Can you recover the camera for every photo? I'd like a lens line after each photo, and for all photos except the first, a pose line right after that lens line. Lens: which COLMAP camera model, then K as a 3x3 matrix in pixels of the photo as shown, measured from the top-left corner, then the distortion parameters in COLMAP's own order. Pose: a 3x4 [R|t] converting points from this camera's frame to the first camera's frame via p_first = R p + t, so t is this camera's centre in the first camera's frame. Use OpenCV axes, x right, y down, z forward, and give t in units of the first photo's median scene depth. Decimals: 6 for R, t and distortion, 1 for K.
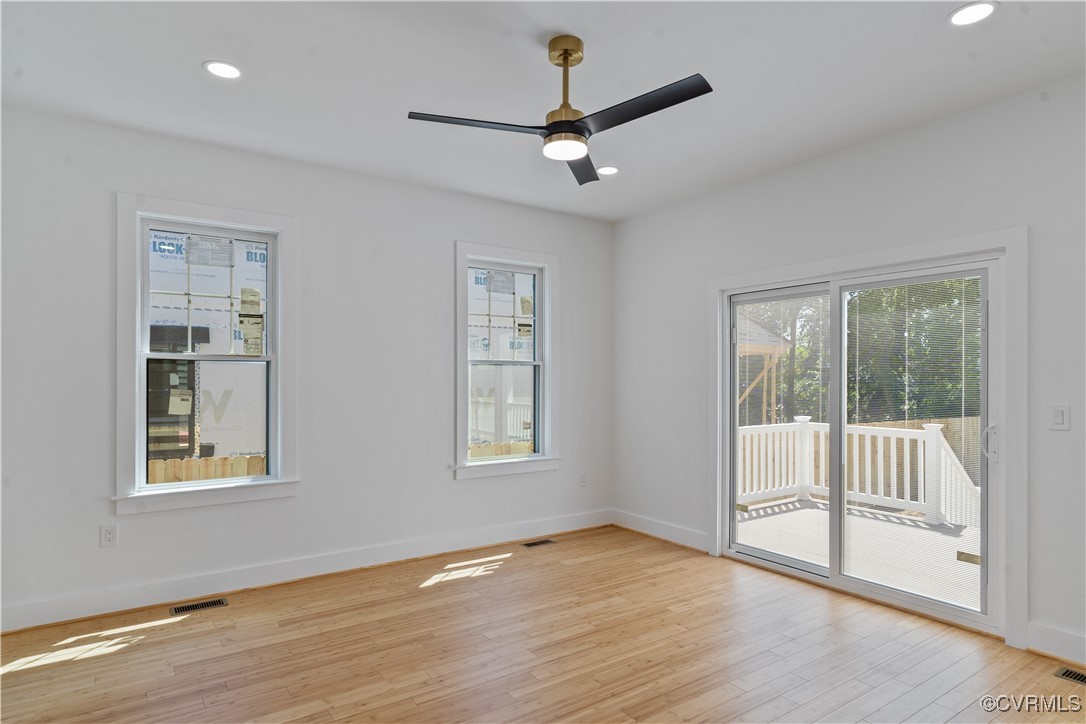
lens RADIAL K [[600.0, 0, 540.4], [0, 600.0, 369.0], [0, 0, 1]] dist [-0.005701, 0.002991]
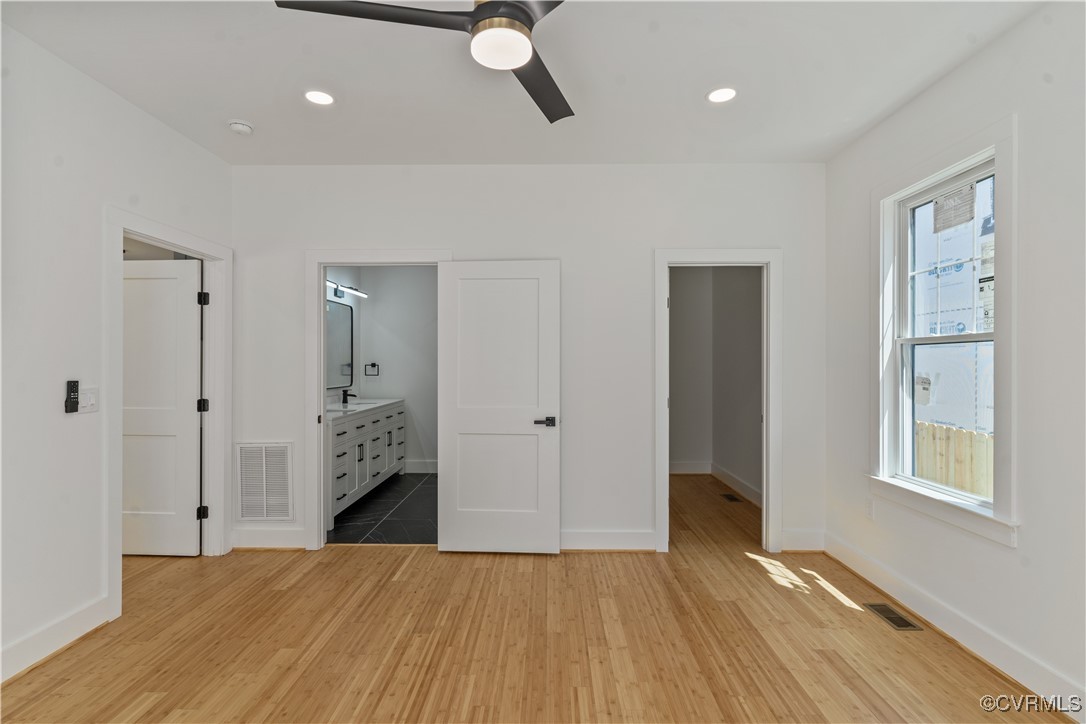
lens RADIAL K [[521.5, 0, 538.9], [0, 521.5, 363.5], [0, 0, 1]] dist [0.000936, 0.001348]
pose [[-0.568980, -0.000028, -0.822351, 0.427810], [0.006629, 0.999967, -0.004620, 0.015954], [0.822324, -0.008080, -0.568962, 1.130777]]
